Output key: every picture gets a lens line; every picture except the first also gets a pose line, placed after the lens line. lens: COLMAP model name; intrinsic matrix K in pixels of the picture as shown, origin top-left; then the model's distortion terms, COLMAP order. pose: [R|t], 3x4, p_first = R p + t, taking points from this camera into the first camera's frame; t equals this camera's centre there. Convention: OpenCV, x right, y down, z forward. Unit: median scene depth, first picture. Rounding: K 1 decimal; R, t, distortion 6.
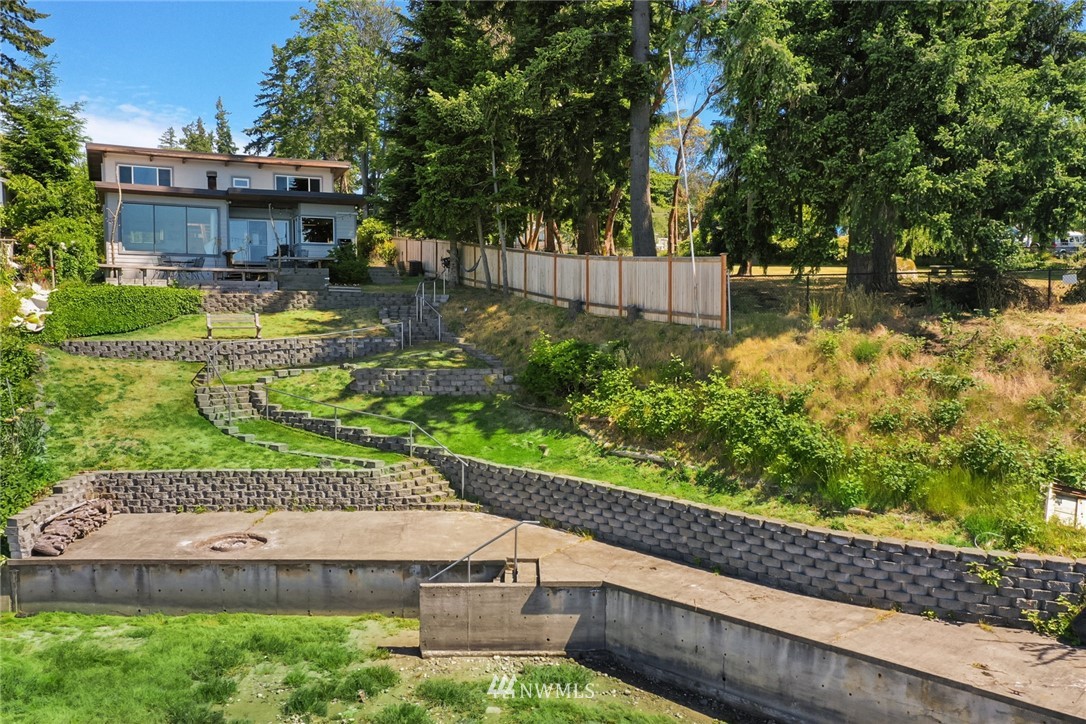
lens RADIAL K [[839.7, 0, 543.0], [0, 839.7, 362.0], [0, 0, 1]] dist [0.001324, 0.002112]
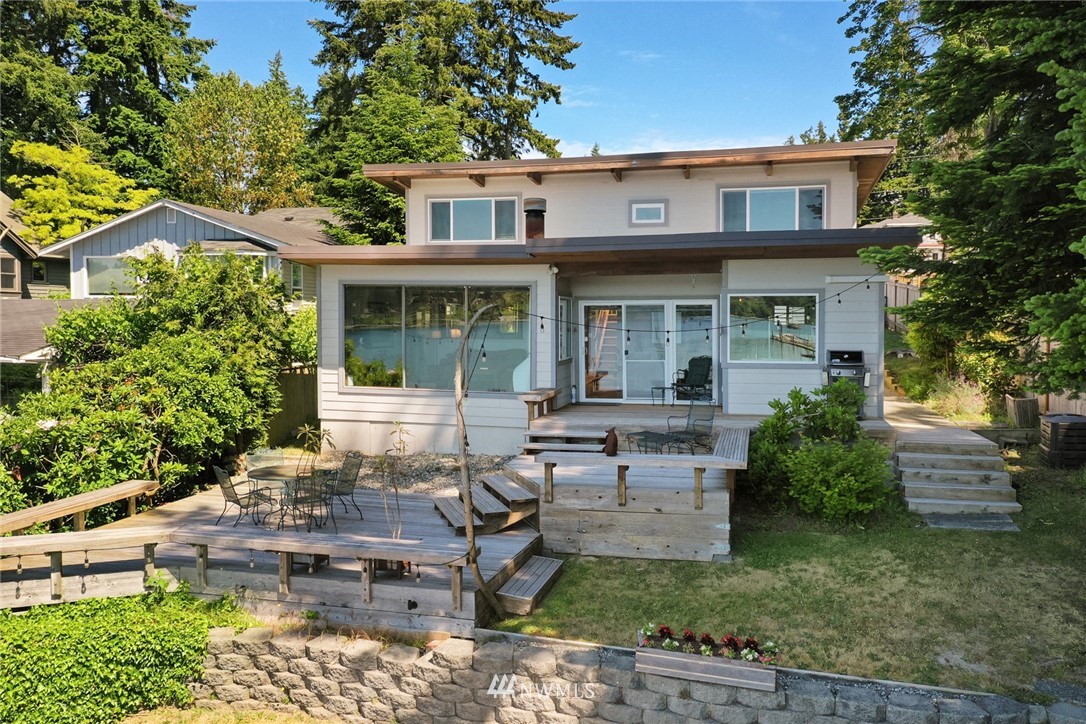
lens RADIAL K [[839.7, 0, 543.0], [0, 839.7, 362.0], [0, 0, 1]] dist [0.001324, 0.002112]
pose [[0.754181, 0.039771, -0.655462, -0.053863], [-0.041985, 0.999042, 0.012310, -0.079150], [0.655323, 0.018236, 0.755128, 0.361127]]
